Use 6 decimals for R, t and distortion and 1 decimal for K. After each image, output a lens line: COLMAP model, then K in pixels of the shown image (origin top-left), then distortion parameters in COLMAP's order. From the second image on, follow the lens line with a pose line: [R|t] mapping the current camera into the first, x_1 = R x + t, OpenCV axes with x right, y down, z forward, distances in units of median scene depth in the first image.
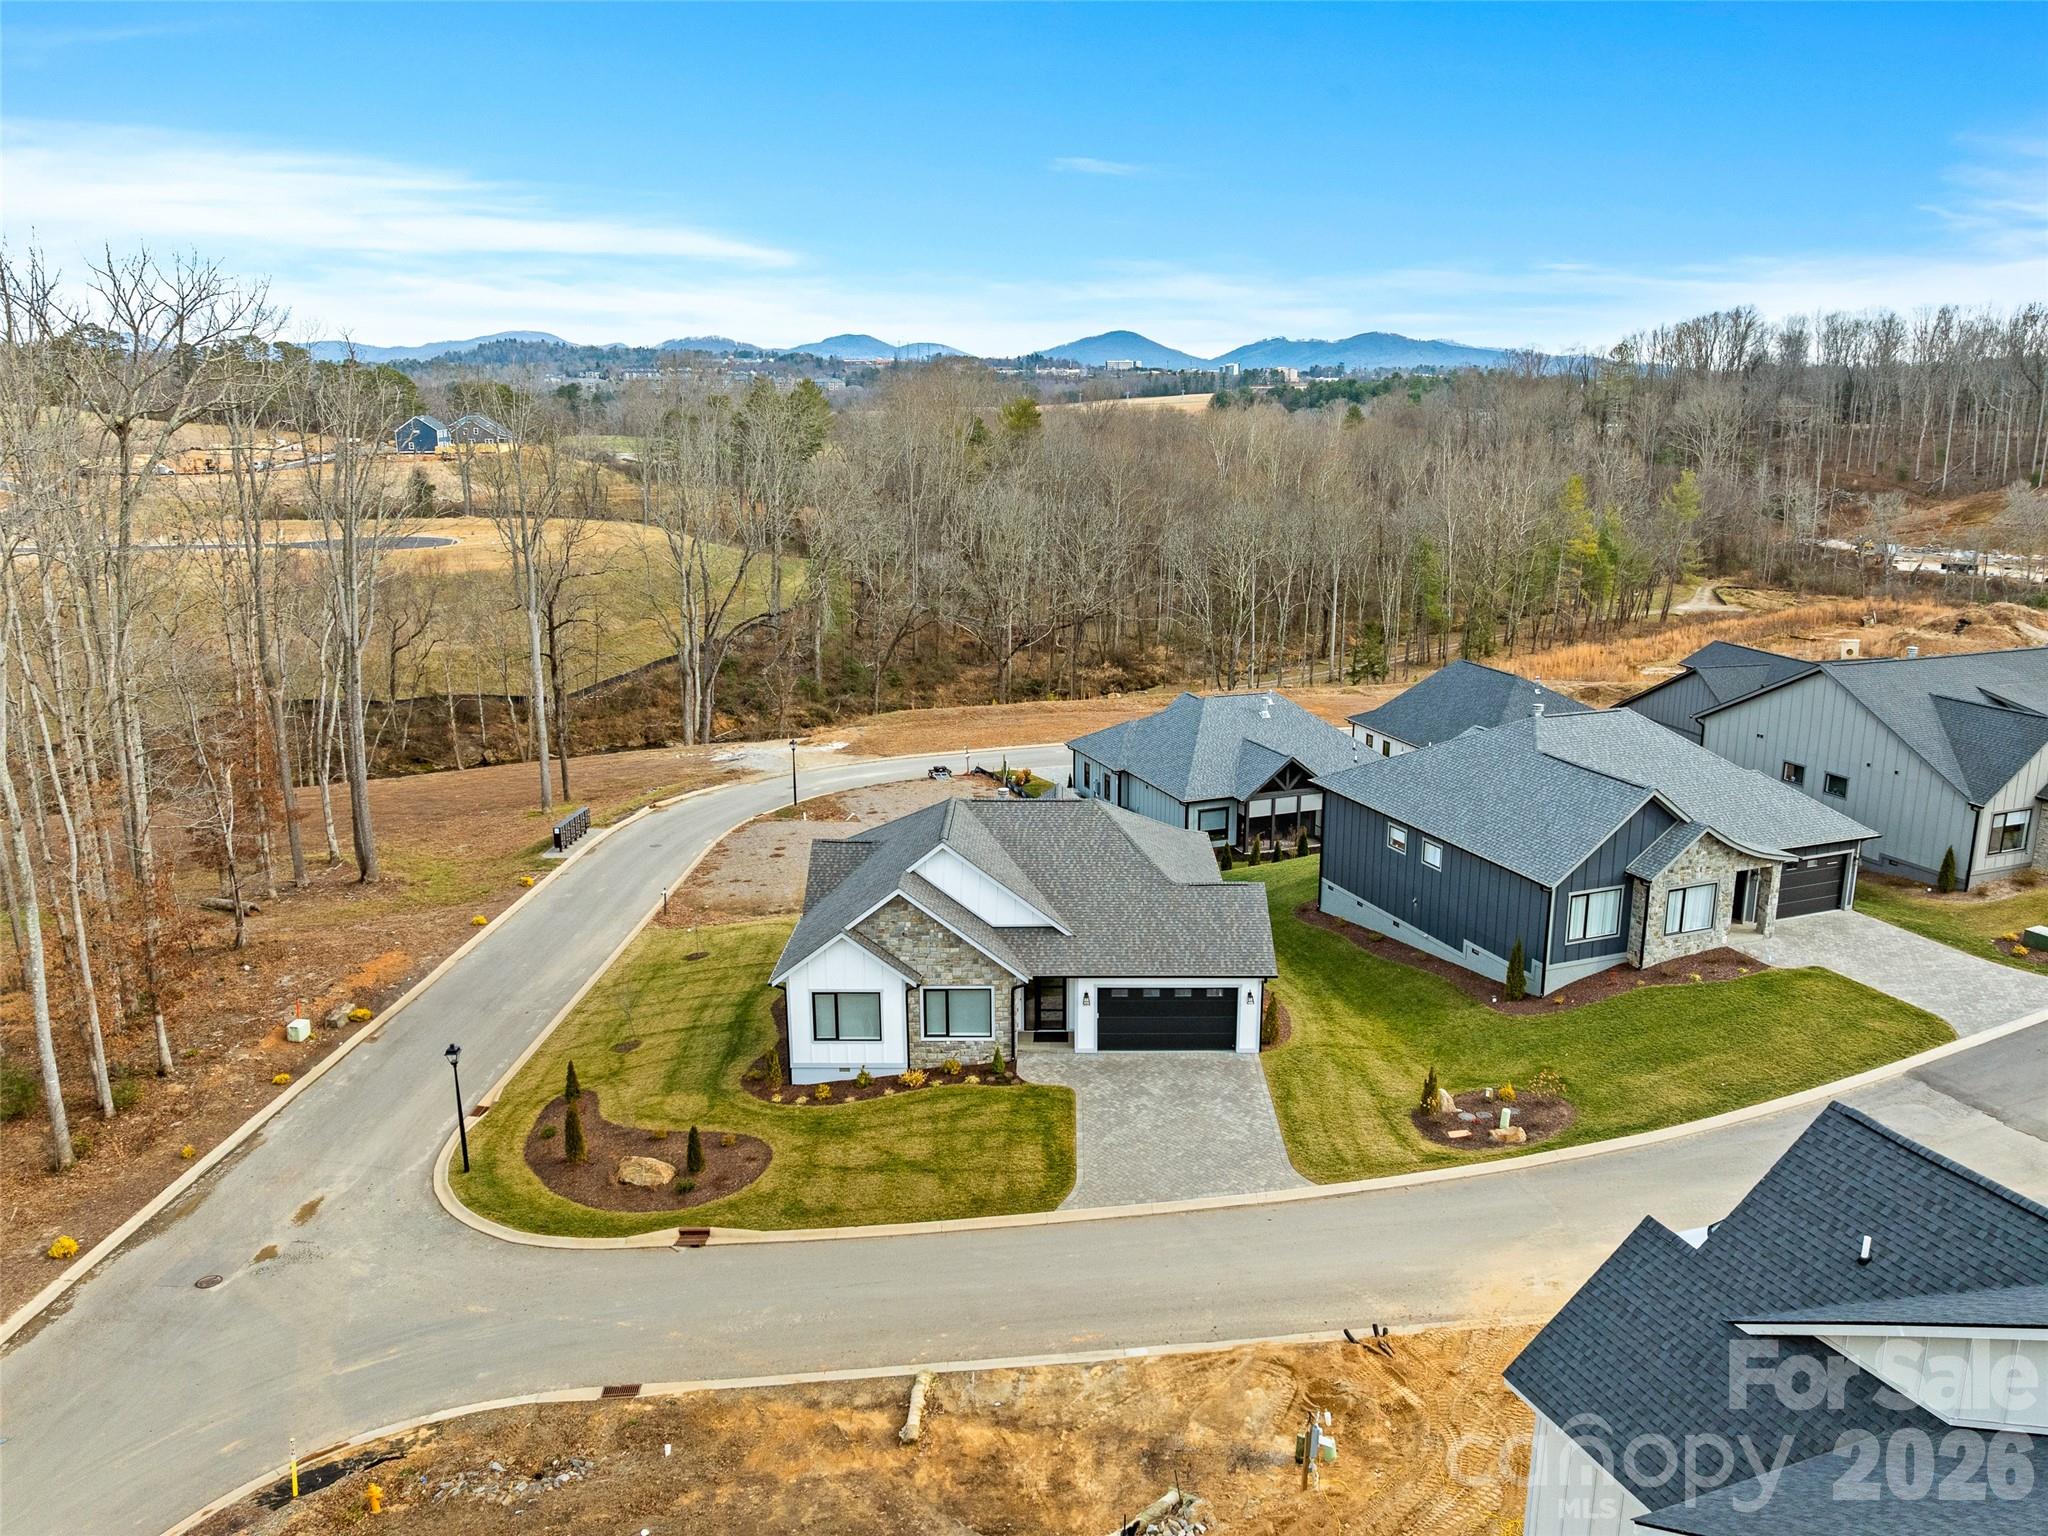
lens RADIAL K [[1550.1, 0, 978.4], [0, 1550.1, 773.0], [0, 0, 1]] dist [-0.034938, 0.000125]
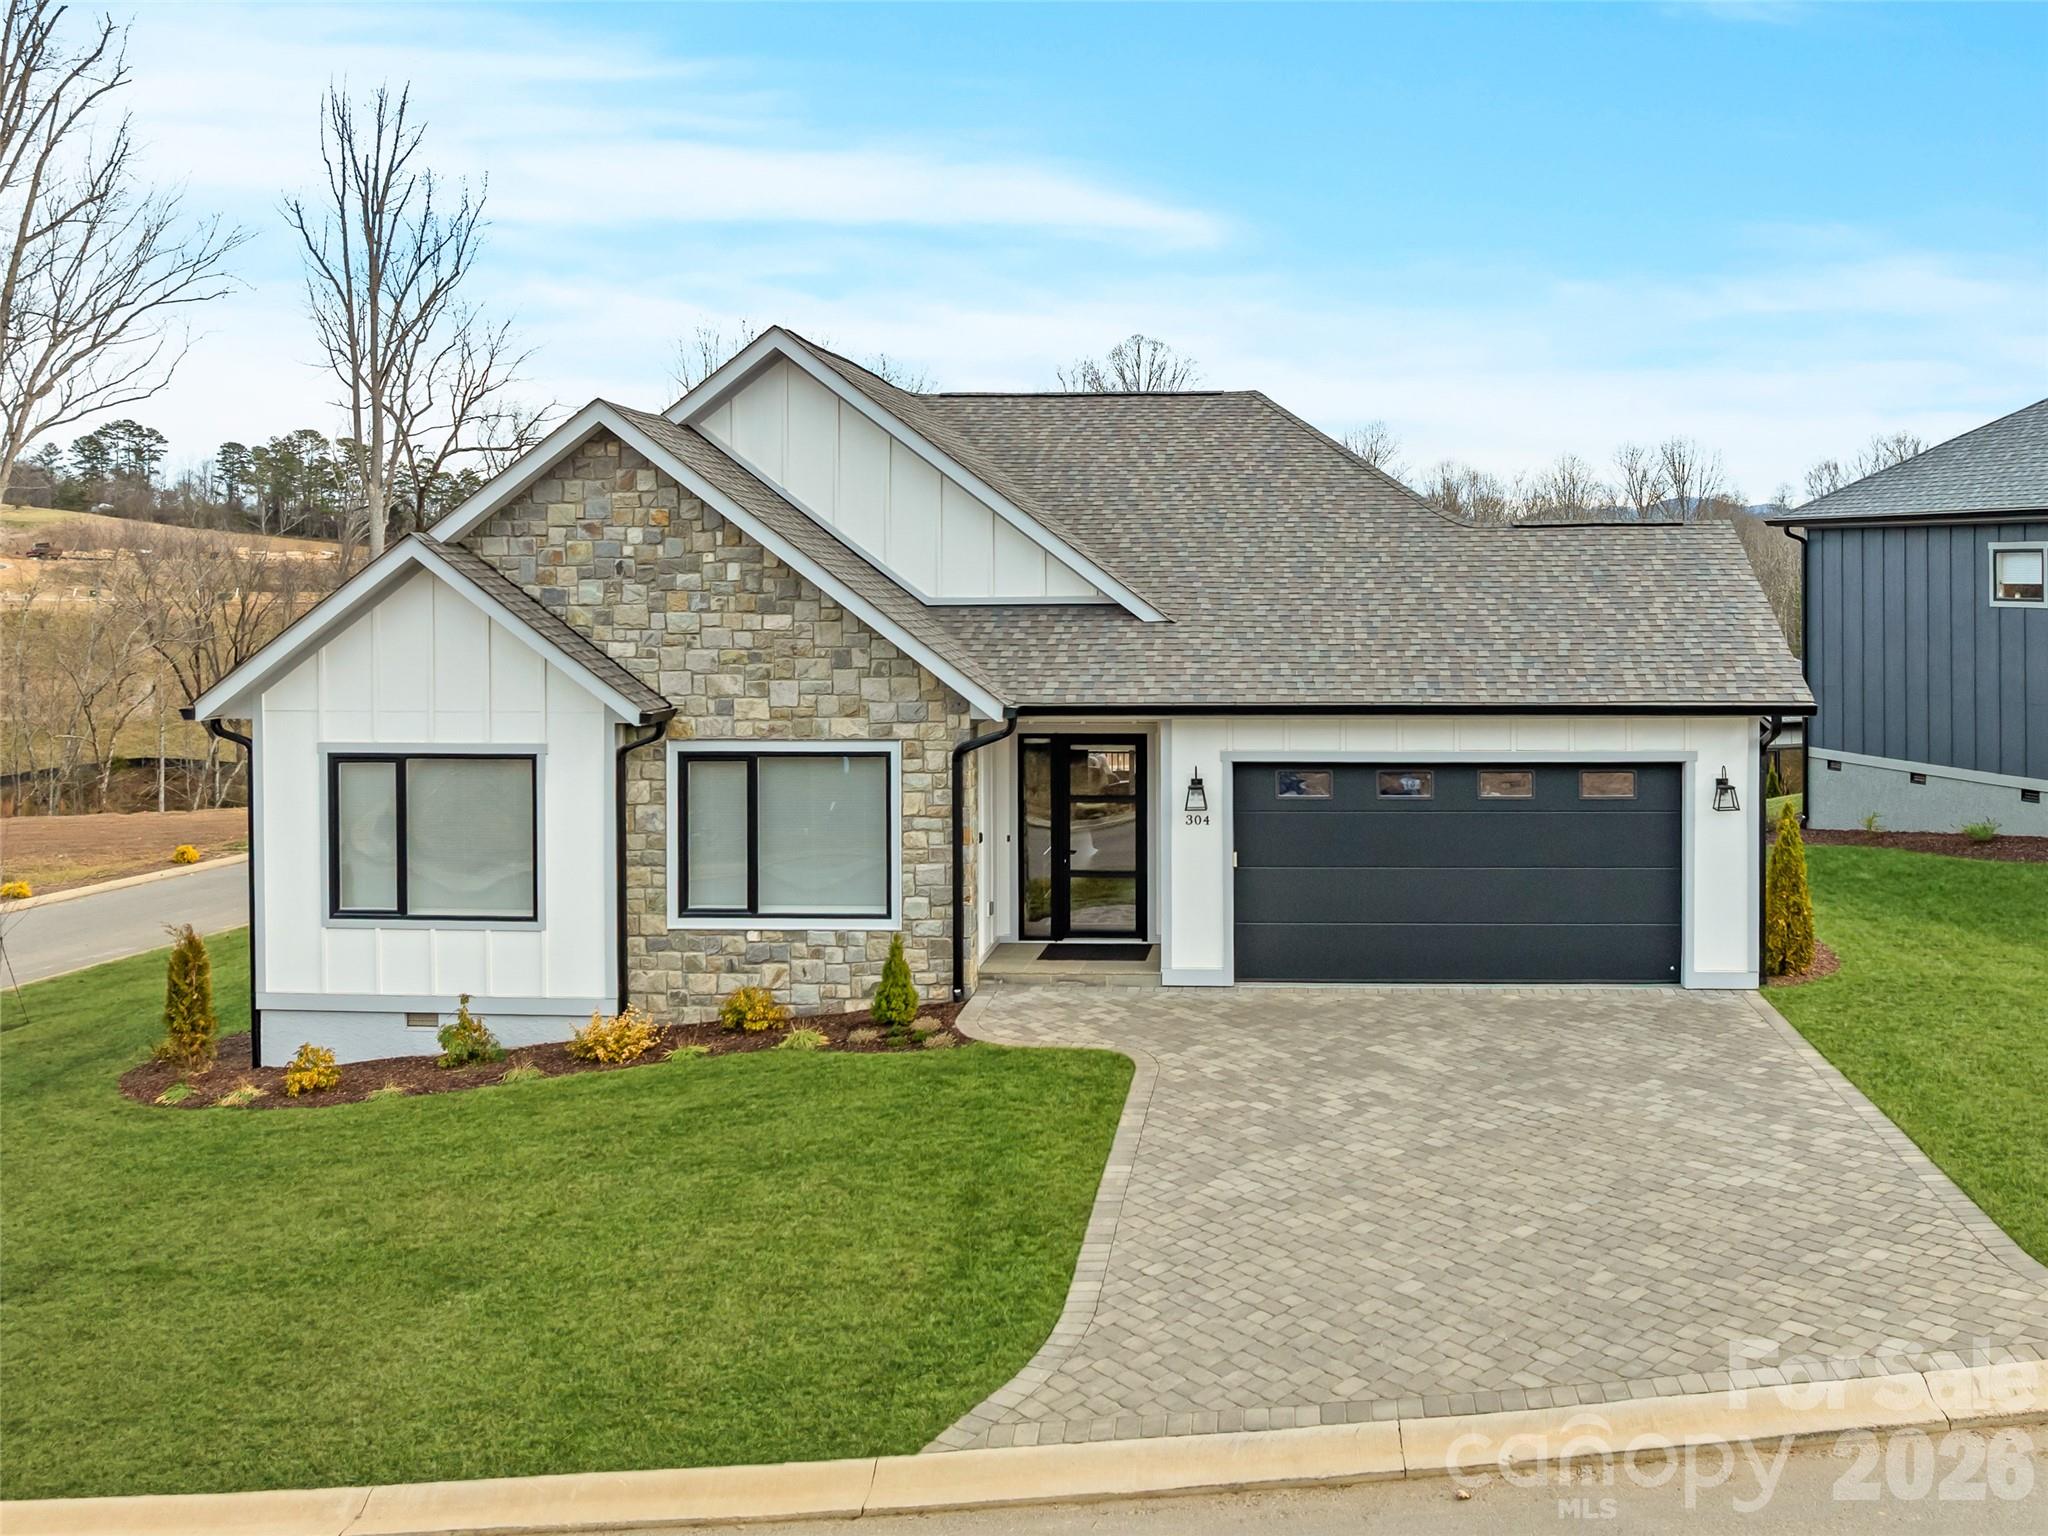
lens RADIAL K [[1912.6, 0, 1166.7], [0, 1912.6, 552.2], [0, 0, 1]] dist [-0.012921, -0.010049]
pose [[0.999647, 0.009987, -0.024606, 0.073761], [-0.015688, 0.969708, -0.243762, 0.195028], [0.021427, 0.244062, 0.969523, 0.621597]]
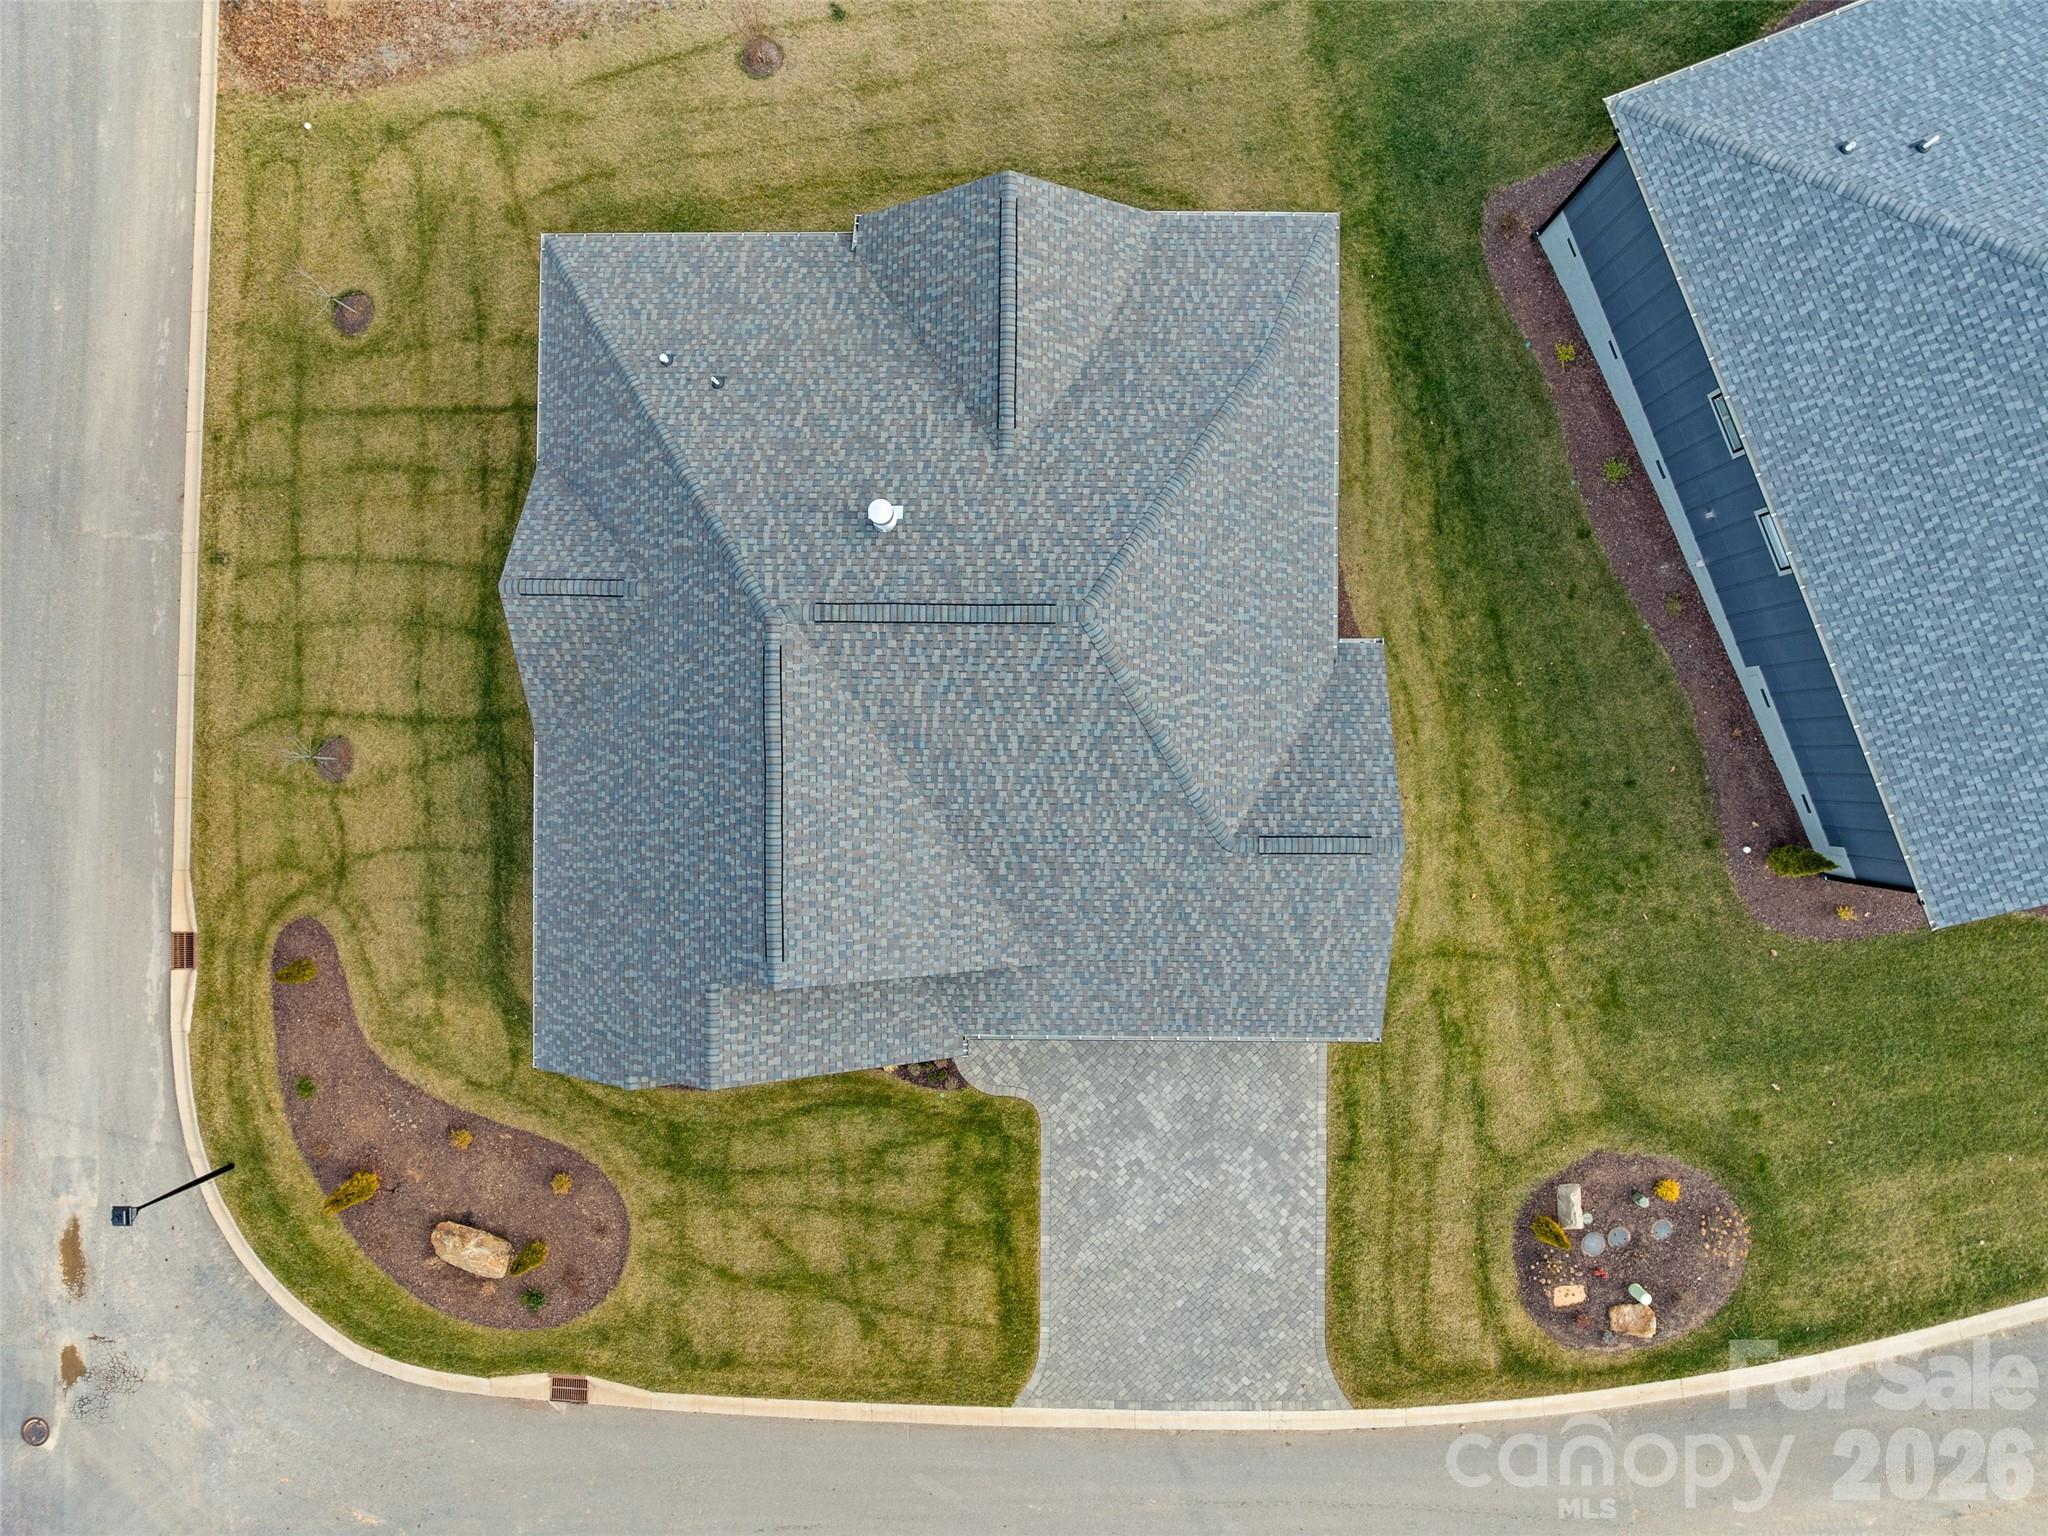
lens RADIAL K [[1451.6, 0, 998.7], [0, 1451.6, 740.4], [0, 0, 1]] dist [-0.033653, -0.000080]
pose [[0.998386, -0.049938, -0.027042, 0.067876], [0.038747, 0.250870, 0.967245, -0.437957], [-0.041518, -0.966732, 0.252400, 0.973509]]
